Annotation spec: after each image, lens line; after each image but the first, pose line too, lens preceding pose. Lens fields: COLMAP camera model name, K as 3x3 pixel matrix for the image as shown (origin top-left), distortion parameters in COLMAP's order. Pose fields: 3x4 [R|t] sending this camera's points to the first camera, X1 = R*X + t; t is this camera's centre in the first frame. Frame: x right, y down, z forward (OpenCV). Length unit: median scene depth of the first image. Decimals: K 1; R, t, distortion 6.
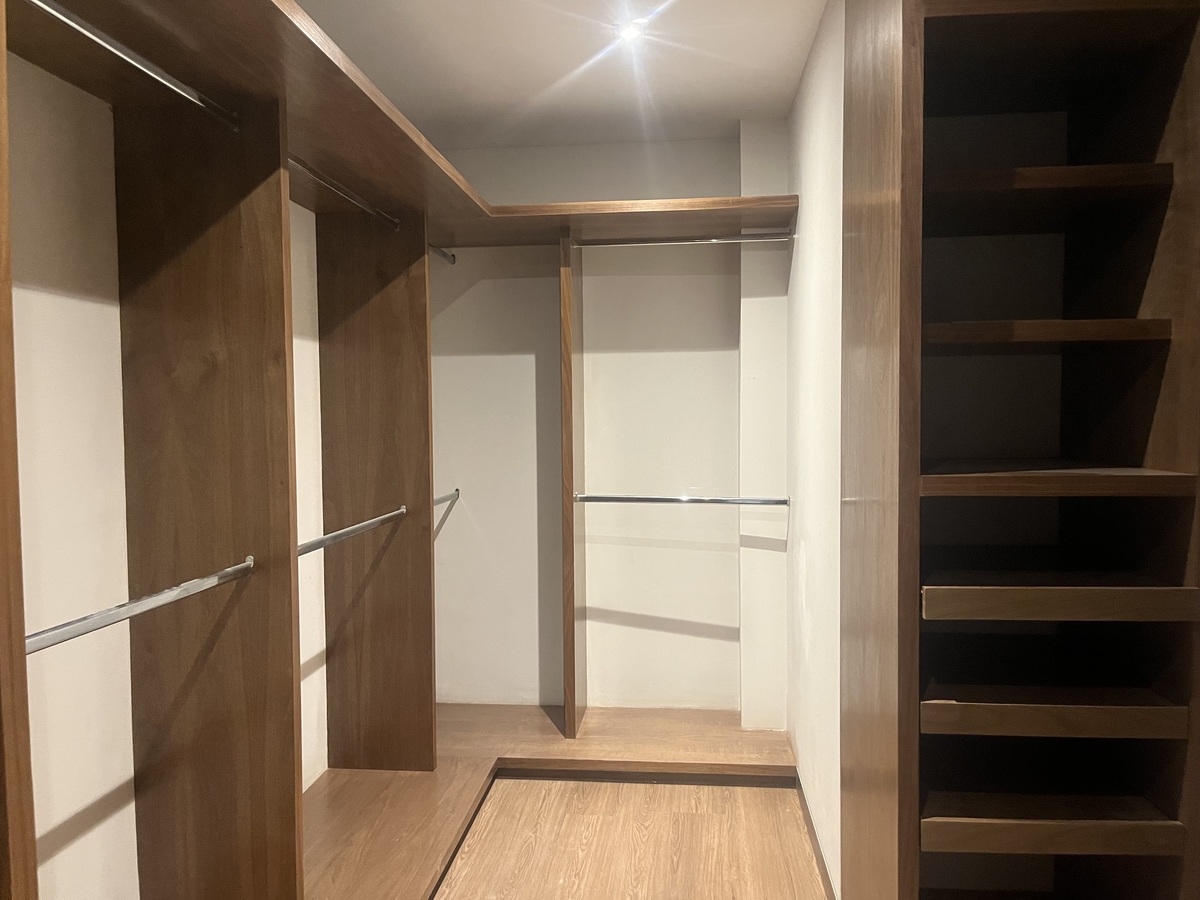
lens RADIAL K [[926.7, 0, 600.5], [0, 926.7, 456.6], [0, 0, 1]] dist [0.109348, -0.168514]
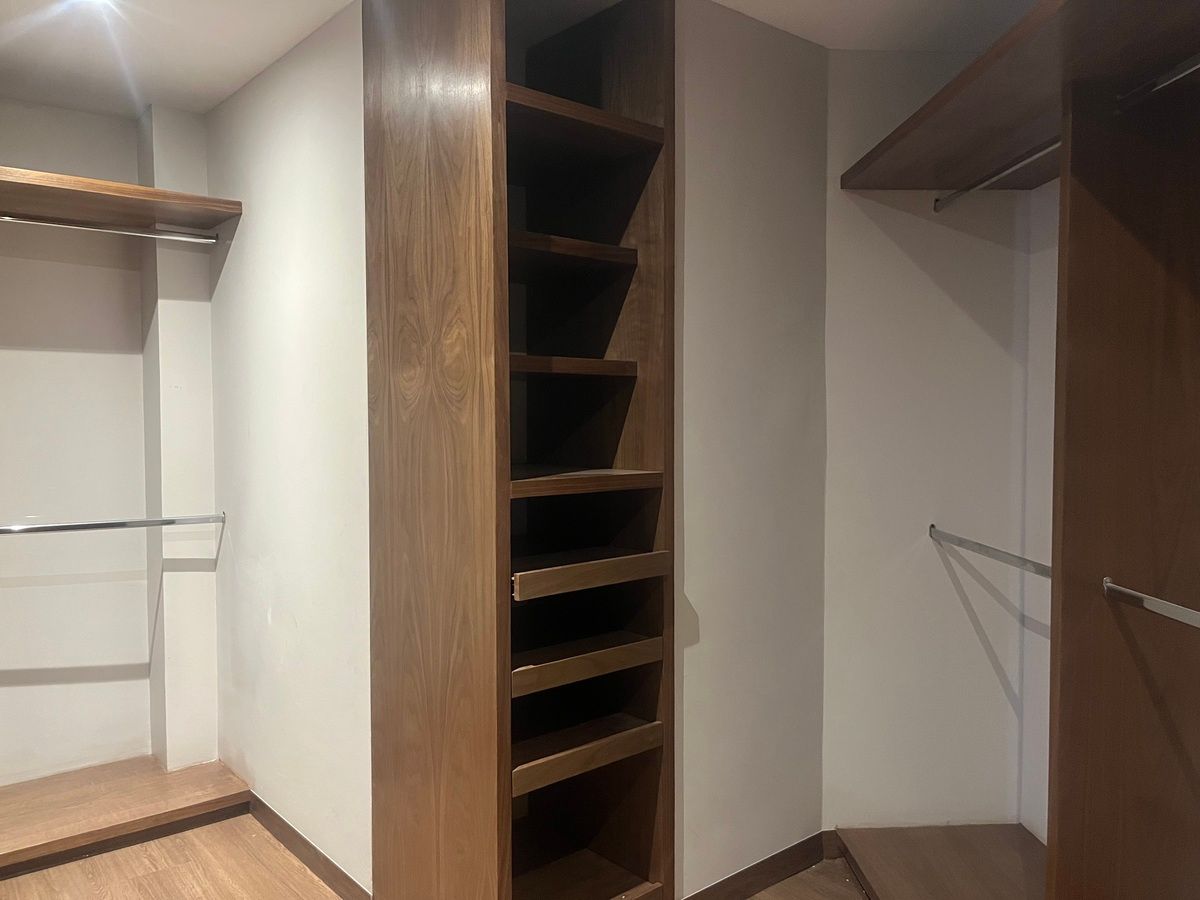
lens RADIAL K [[938.0, 0, 599.8], [0, 938.0, 449.6], [0, 0, 1]] dist [0.097553, -0.146940]
pose [[0.672826, -0.017402, 0.739596, -0.294813], [0.029685, 0.999553, -0.003486, -0.007840], [-0.739205, 0.024301, 0.673042, 0.067588]]
